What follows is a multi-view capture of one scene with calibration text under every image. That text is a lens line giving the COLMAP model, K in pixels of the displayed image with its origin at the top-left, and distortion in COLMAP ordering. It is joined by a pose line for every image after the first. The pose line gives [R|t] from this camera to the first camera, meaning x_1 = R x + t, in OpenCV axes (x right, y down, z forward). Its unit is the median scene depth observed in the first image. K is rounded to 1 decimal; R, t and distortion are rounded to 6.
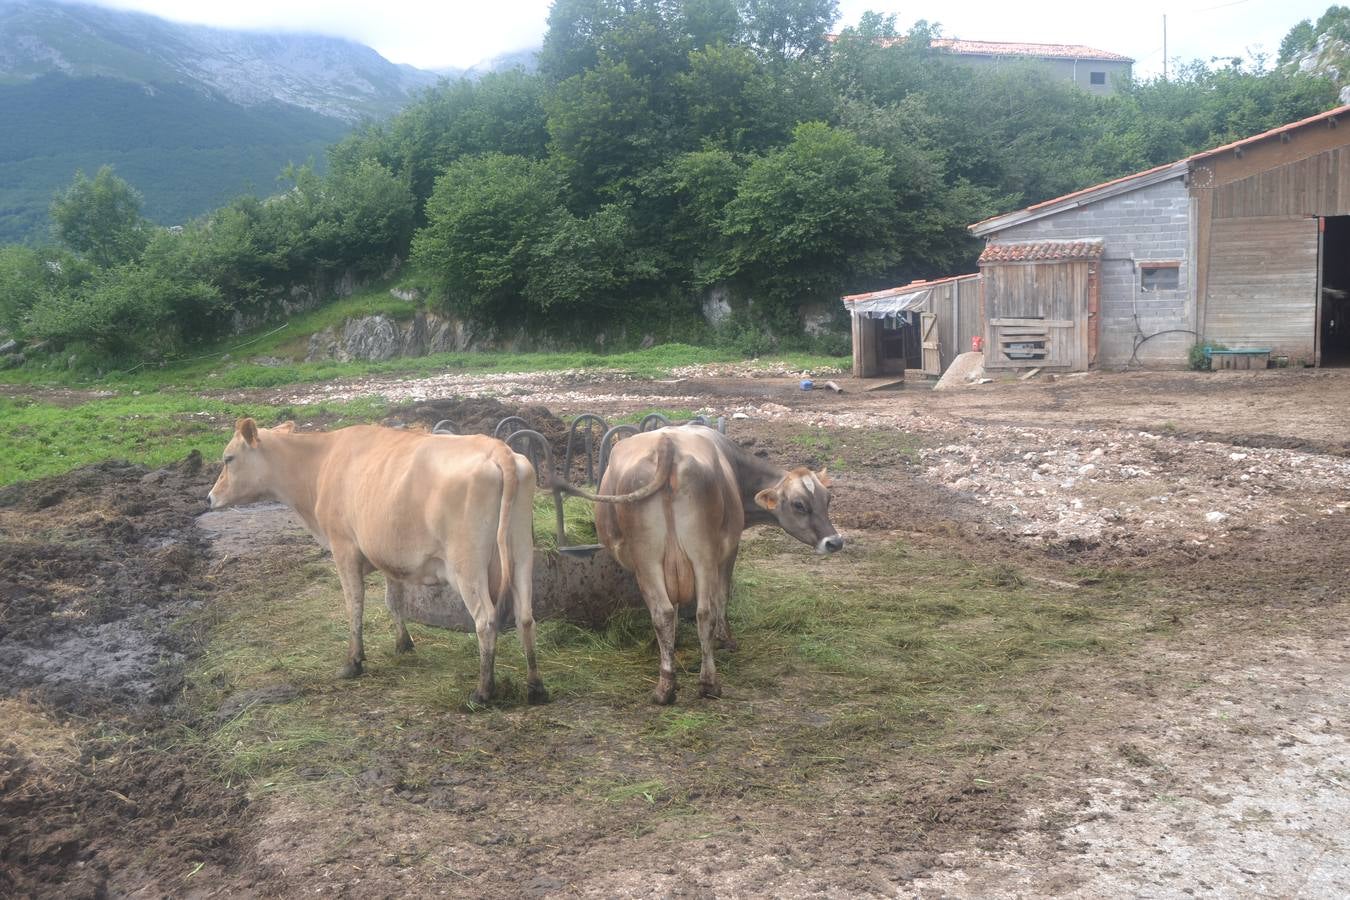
lens RADIAL K [[1241.2, 0, 676.9], [0, 1241.2, 455.1], [0, 0, 1]] dist [-0.063722, 0.000000]
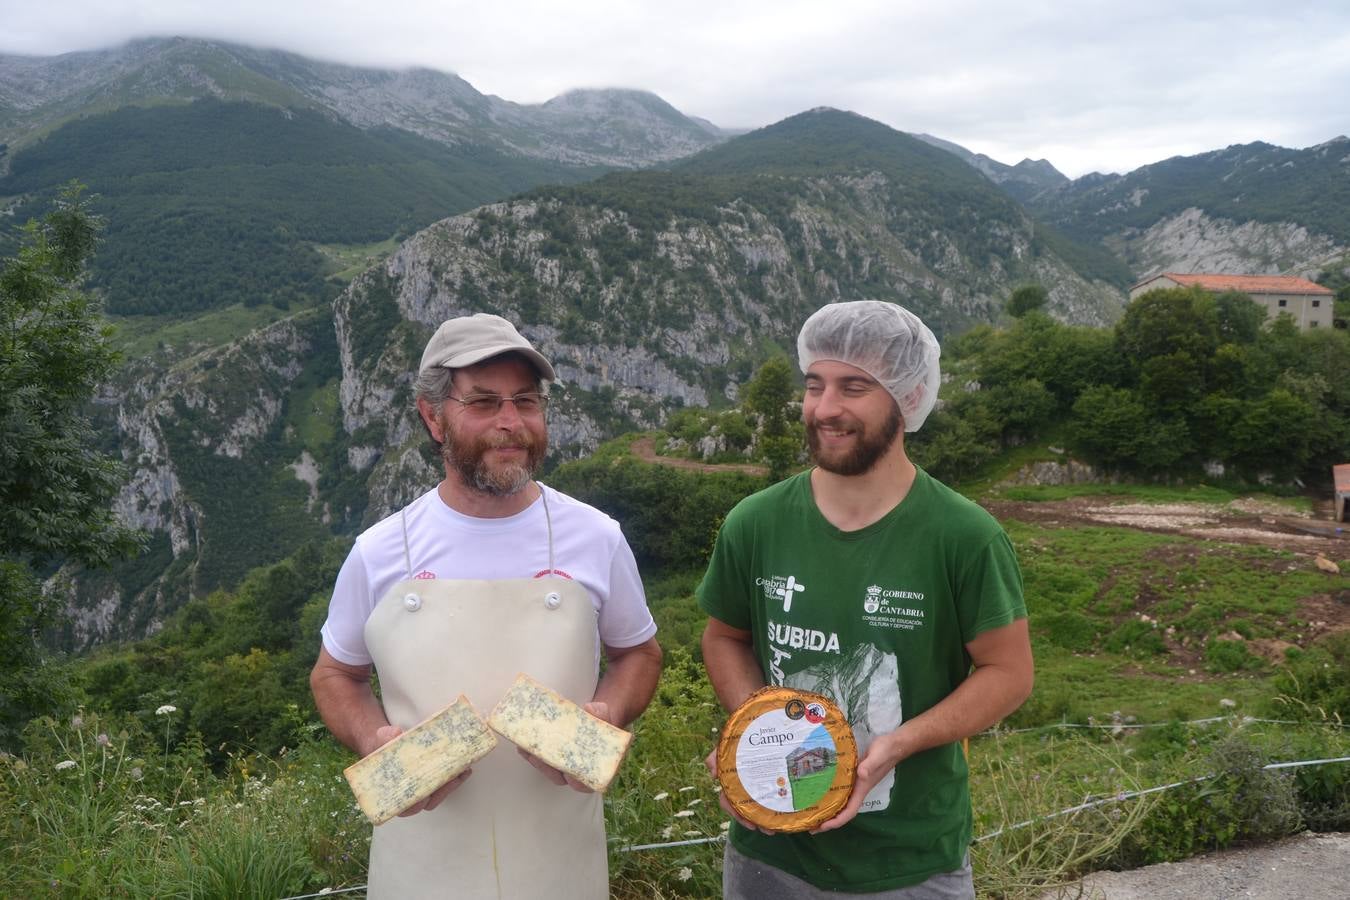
lens RADIAL K [[1070.4, 0, 669.3], [0, 1070.4, 464.8], [0, 0, 1]] dist [-0.094366, 0.036374]
pose [[0.998859, 0.042868, -0.021065, -1.496416], [-0.042232, 0.998664, 0.029779, -0.236498], [0.022314, -0.028855, 0.999335, -1.395456]]
